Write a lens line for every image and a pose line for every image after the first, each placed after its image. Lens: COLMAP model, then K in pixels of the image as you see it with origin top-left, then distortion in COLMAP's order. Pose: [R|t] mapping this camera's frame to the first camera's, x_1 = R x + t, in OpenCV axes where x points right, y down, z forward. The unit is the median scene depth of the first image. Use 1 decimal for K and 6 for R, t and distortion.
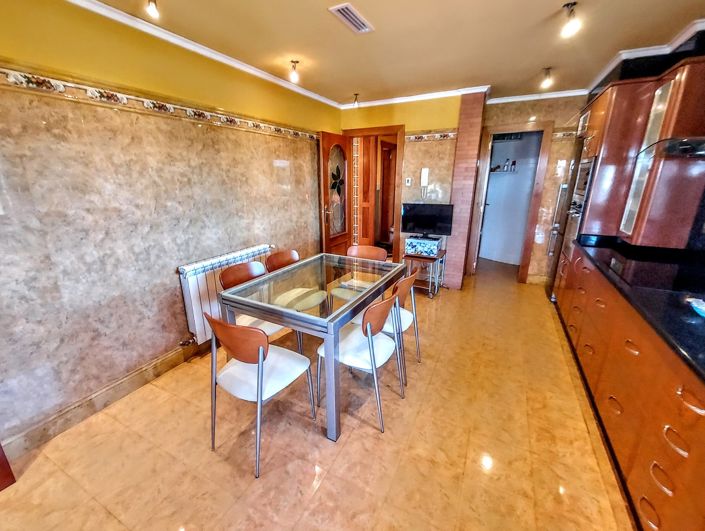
lens RADIAL K [[288.3, 0, 352.5], [0, 288.3, 265.5], [0, 0, 1]] dist [0.001789, 0.000038]
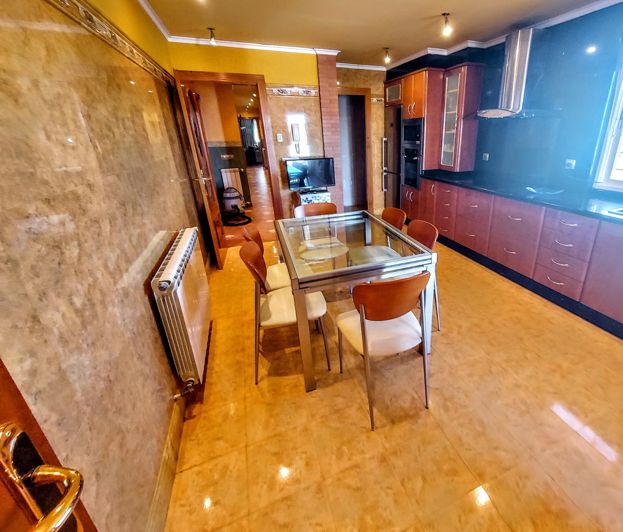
lens RADIAL K [[322.3, 0, 311.6], [0, 322.3, 257.6], [0, 0, 1]] dist [-0.000637, 0.000039]
pose [[0.644606, -0.276483, 0.712770, -0.806631], [0.232850, 0.959022, 0.161423, -0.069753], [-0.728193, 0.061914, 0.682570, 0.272679]]
